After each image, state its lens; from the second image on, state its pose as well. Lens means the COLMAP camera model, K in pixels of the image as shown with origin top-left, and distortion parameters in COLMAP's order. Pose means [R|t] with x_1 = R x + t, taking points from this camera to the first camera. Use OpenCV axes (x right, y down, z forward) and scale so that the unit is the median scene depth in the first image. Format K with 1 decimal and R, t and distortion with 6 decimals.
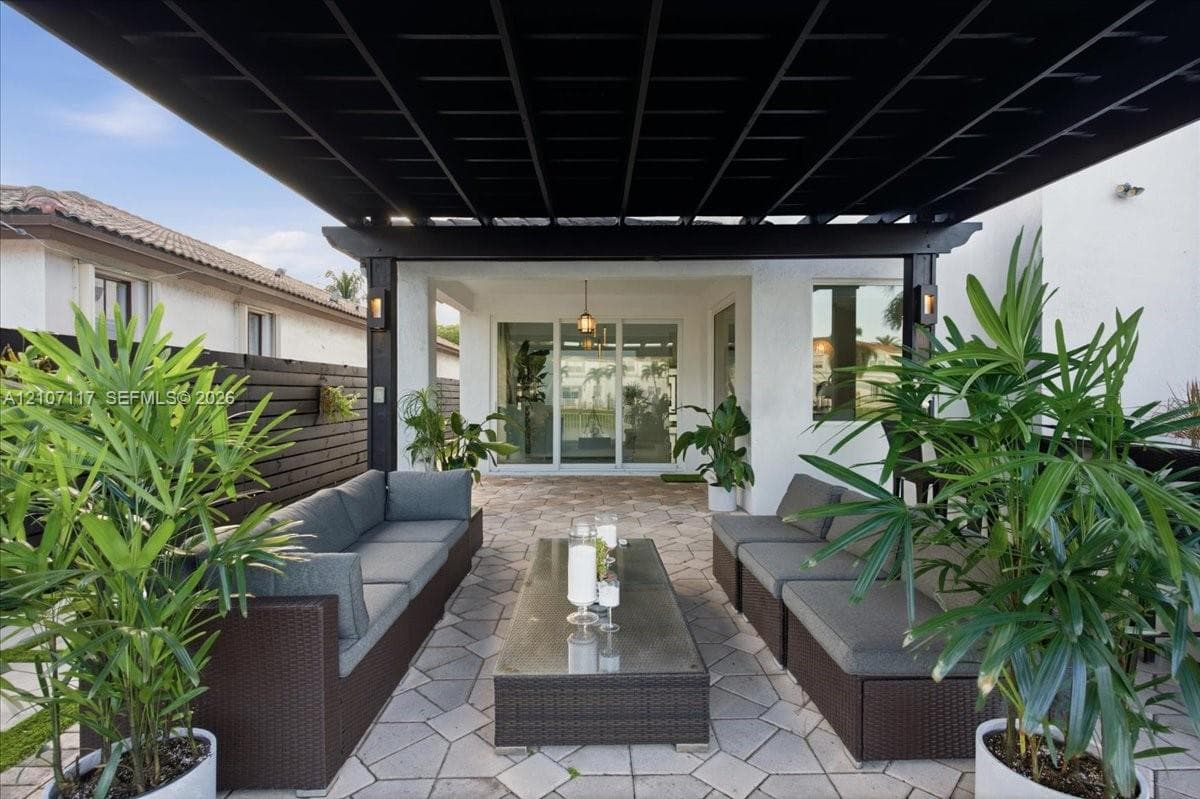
lens RADIAL K [[567.9, 0, 600.0], [0, 567.9, 399.5], [0, 0, 1]] dist [0.003324, 0.000146]
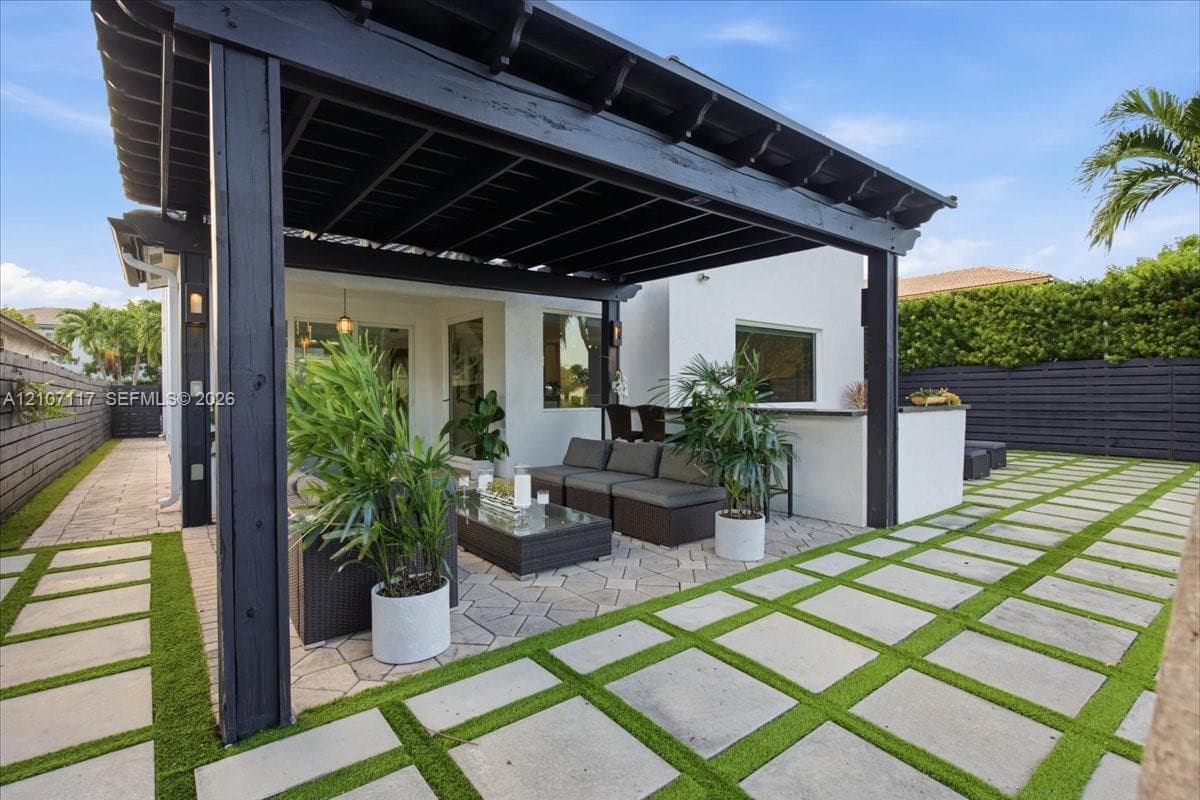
lens RADIAL K [[567.9, 0, 600.0], [0, 567.9, 400.0], [0, 0, 1]] dist [0.003324, 0.000146]
pose [[0.795339, -0.009490, 0.606091, -0.428461], [0.011848, 0.999930, 0.000108, 0.020378], [-0.606049, 0.007095, 0.795396, -0.237902]]
